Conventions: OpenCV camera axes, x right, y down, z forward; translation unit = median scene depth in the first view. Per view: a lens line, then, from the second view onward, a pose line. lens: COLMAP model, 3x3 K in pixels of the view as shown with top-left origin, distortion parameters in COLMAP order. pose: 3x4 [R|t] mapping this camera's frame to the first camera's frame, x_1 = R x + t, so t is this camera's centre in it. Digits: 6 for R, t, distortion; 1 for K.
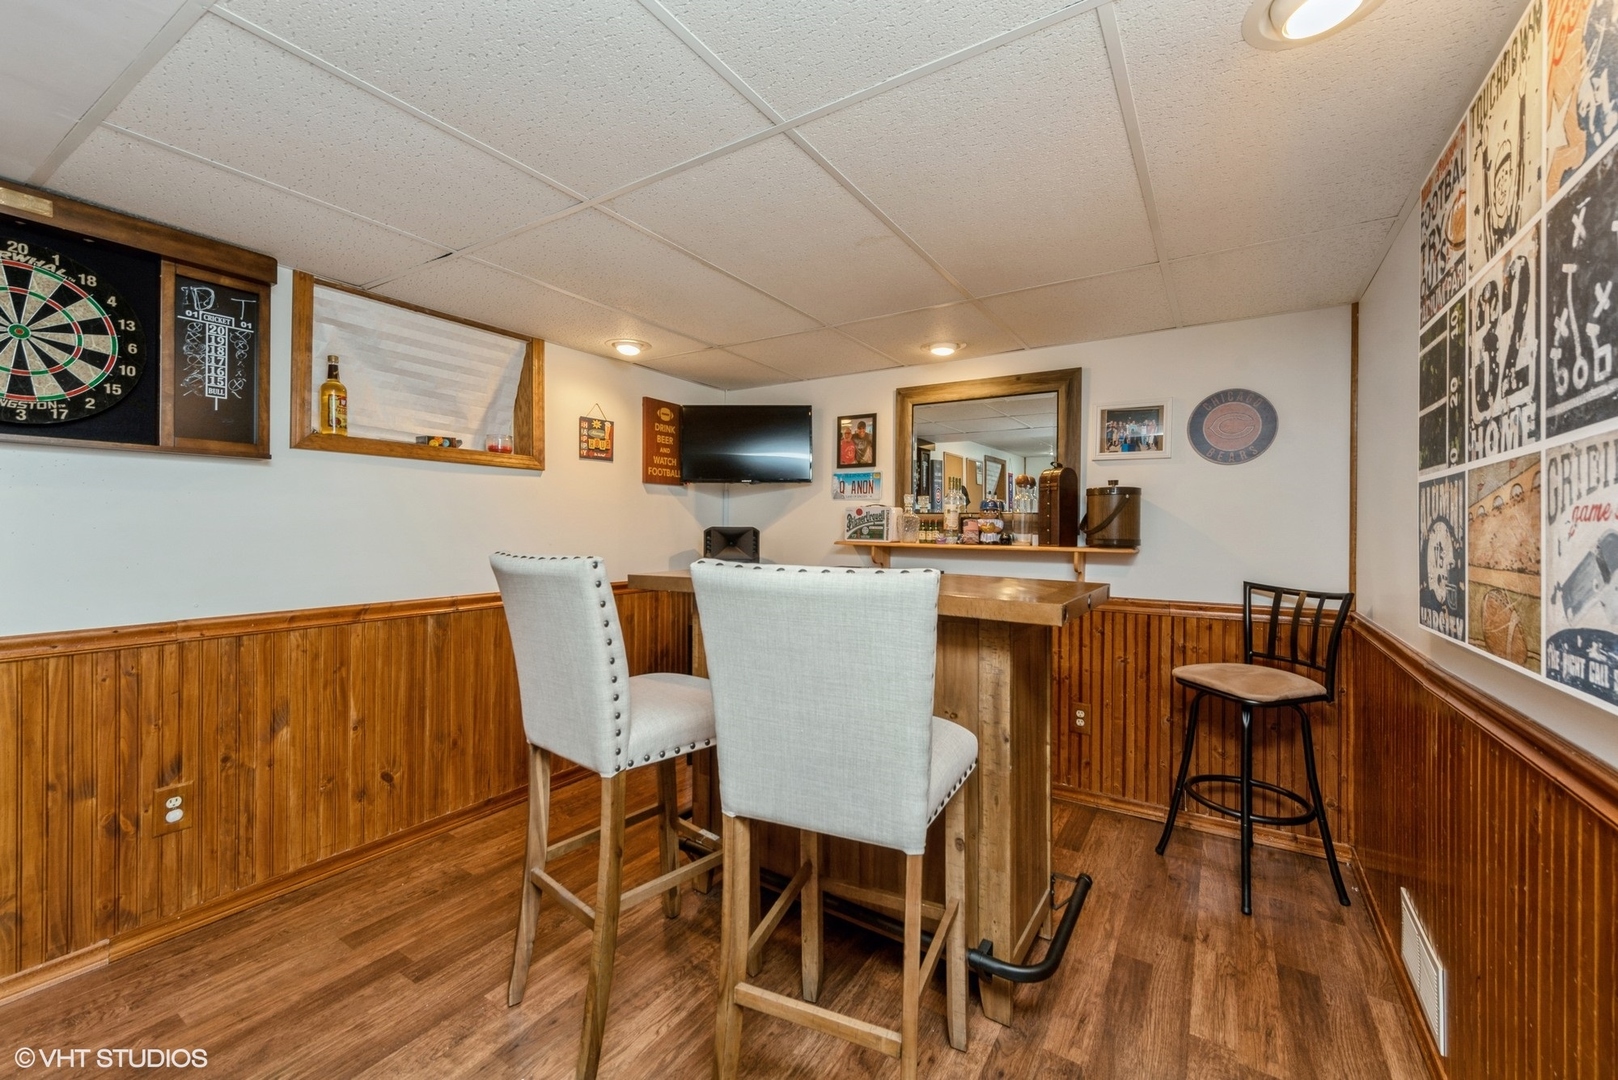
lens RADIAL K [[655.3, 0, 794.6], [0, 655.3, 532.9], [0, 0, 1]] dist [0.004303, -0.002176]
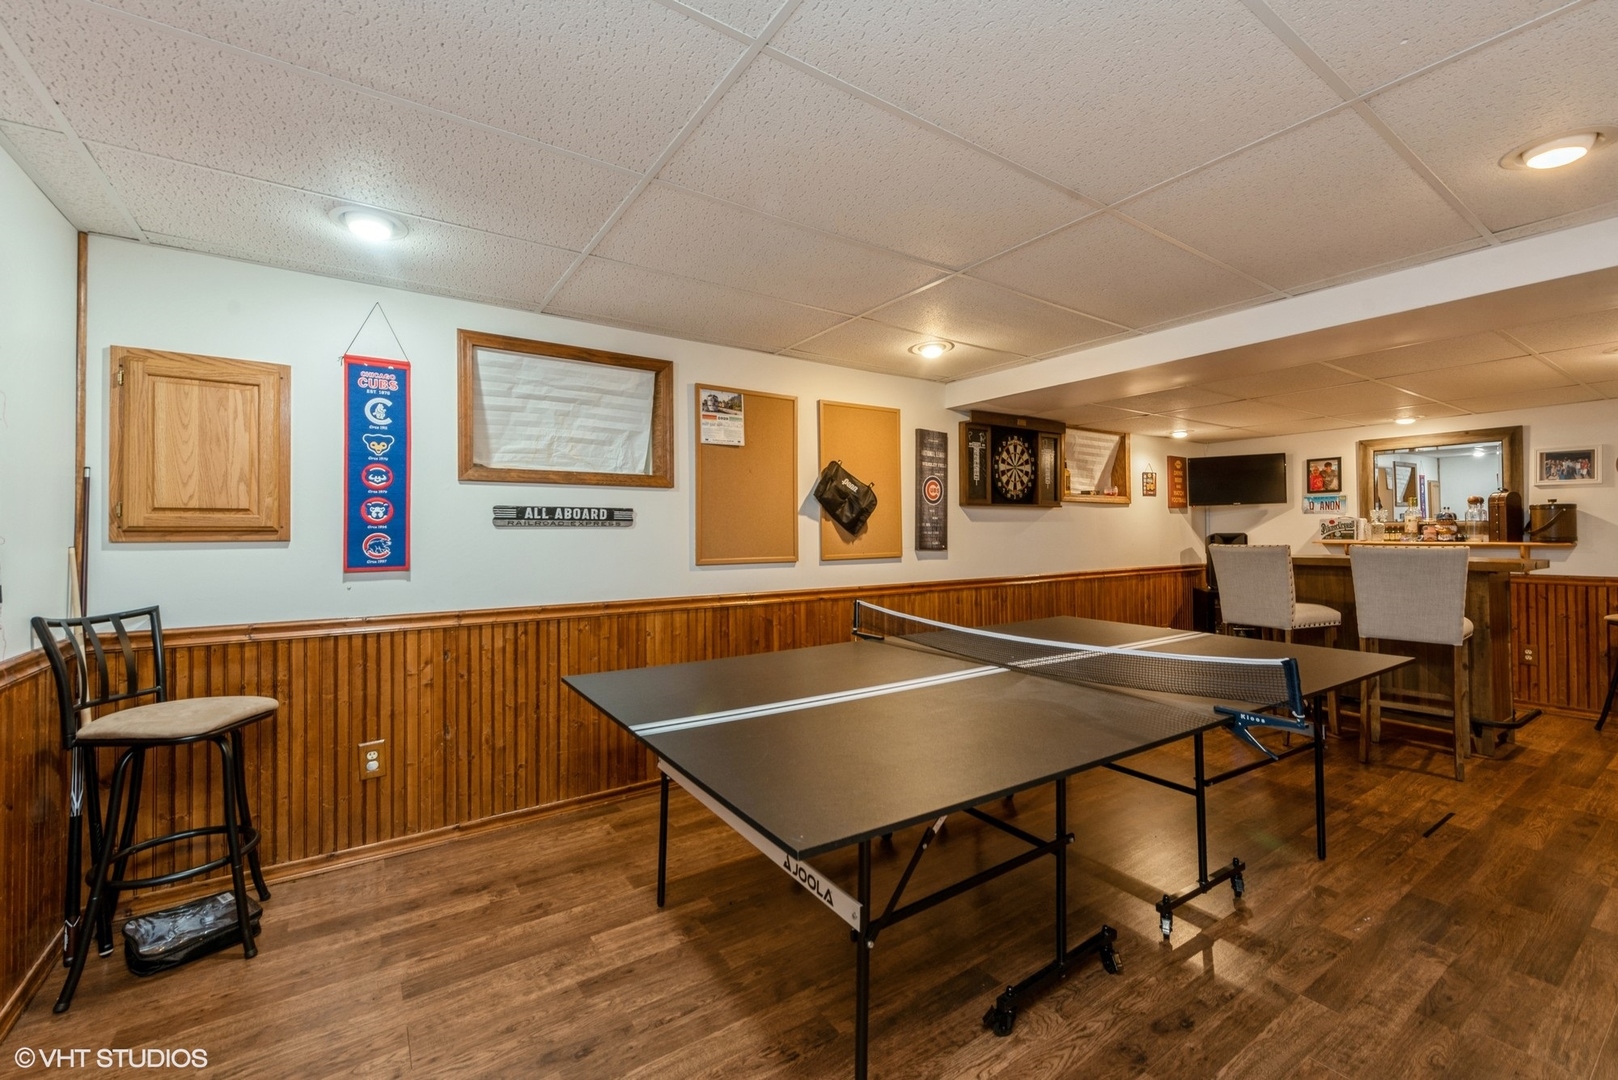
lens RADIAL K [[655.3, 0, 809.2], [0, 655.3, 527.8], [0, 0, 1]] dist [0.004303, -0.002176]
pose [[0.918836, -0.018467, -0.394207, -0.493890], [0.011845, 0.999745, -0.019225, -0.003199], [0.394462, 0.012995, 0.918821, -1.066083]]
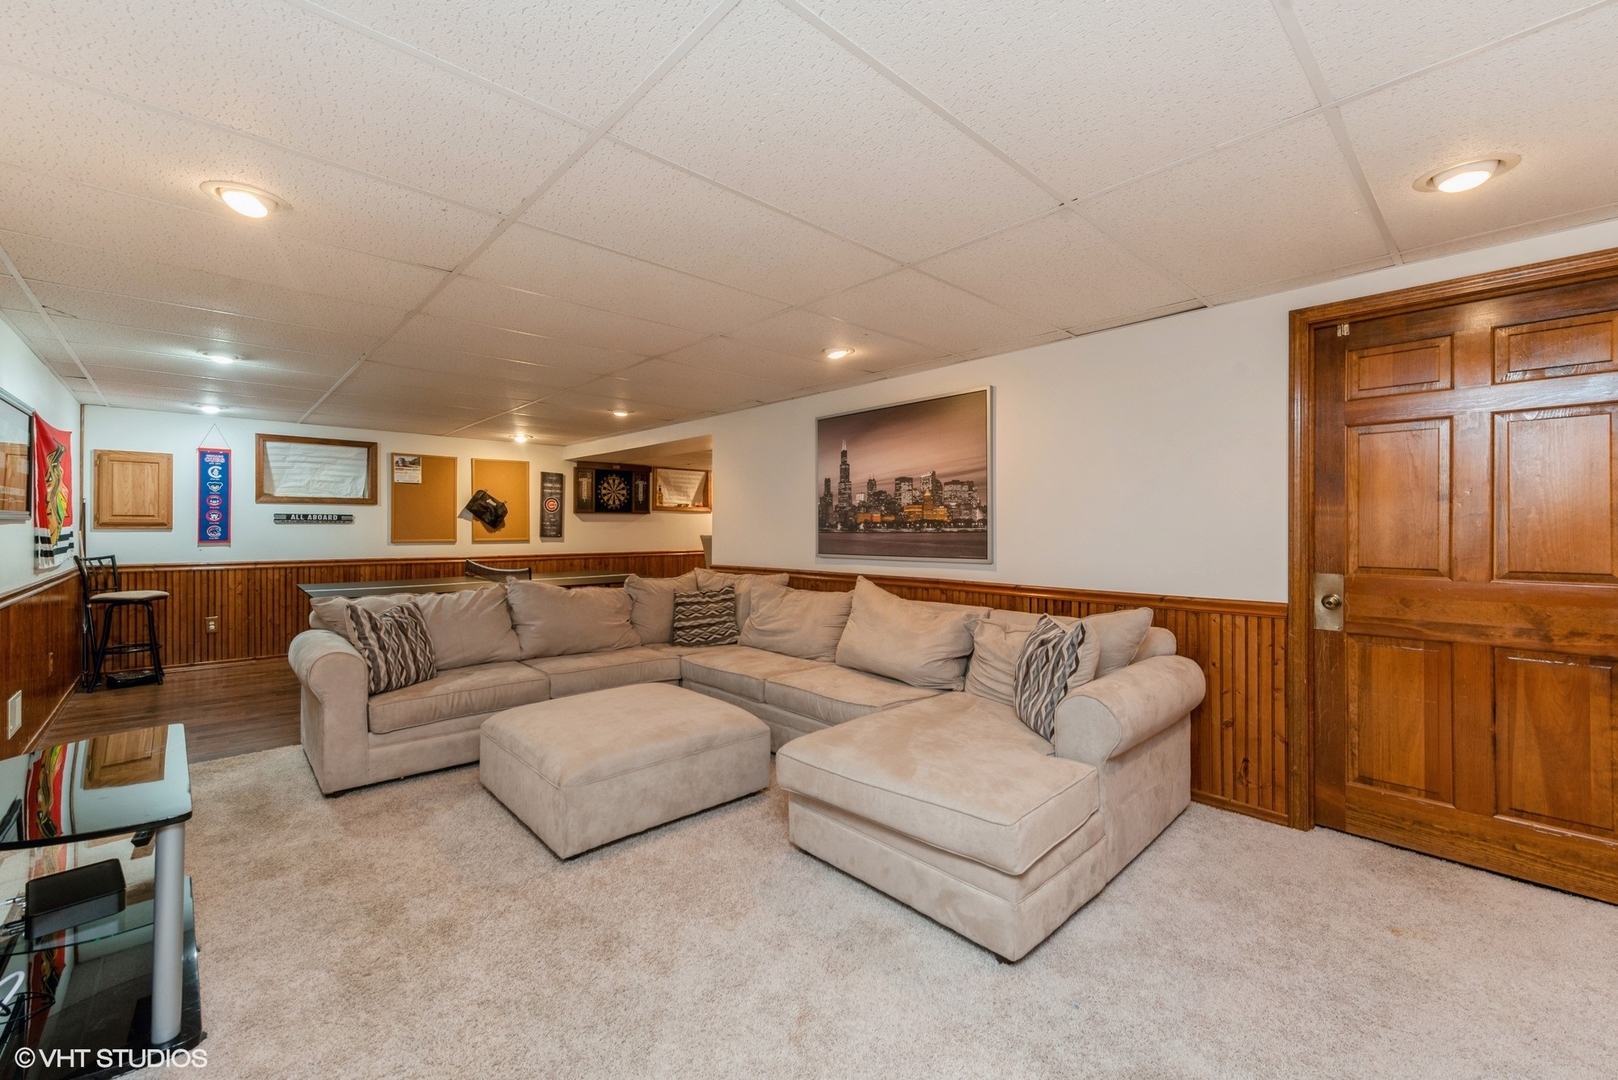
lens RADIAL K [[655.3, 0, 804.3], [0, 655.3, 527.4], [0, 0, 1]] dist [0.004303, -0.002176]
pose [[0.974054, -0.011683, -0.226016, 0.764774], [0.008845, 0.999869, -0.013568, 0.026349], [0.226144, 0.011217, 0.974029, -1.980814]]
